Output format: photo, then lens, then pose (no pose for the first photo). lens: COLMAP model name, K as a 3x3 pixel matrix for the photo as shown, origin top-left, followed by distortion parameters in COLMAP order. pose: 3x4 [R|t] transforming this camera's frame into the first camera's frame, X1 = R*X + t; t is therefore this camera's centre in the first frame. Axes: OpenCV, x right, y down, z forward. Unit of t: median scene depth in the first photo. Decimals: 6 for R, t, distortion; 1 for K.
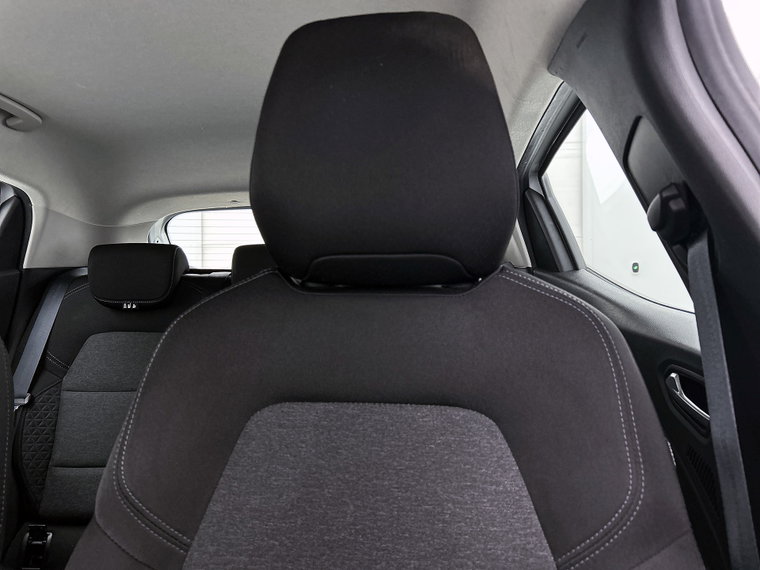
lens RADIAL K [[569.4, 0, 380.0], [0, 569.4, 285.0], [0, 0, 1]] dist [-0.033093, -0.003339]
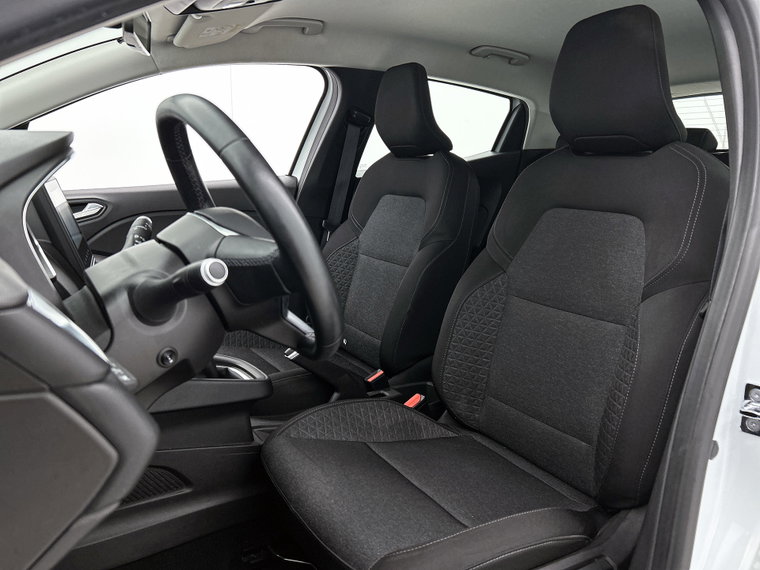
lens RADIAL K [[569.4, 0, 380.0], [0, 569.4, 285.0], [0, 0, 1]] dist [-0.033093, -0.003339]
pose [[0.598334, 0.170426, -0.782912, 1.139691], [-0.011639, 0.978863, 0.204186, 0.058176], [0.801163, -0.113059, 0.587670, -0.840179]]
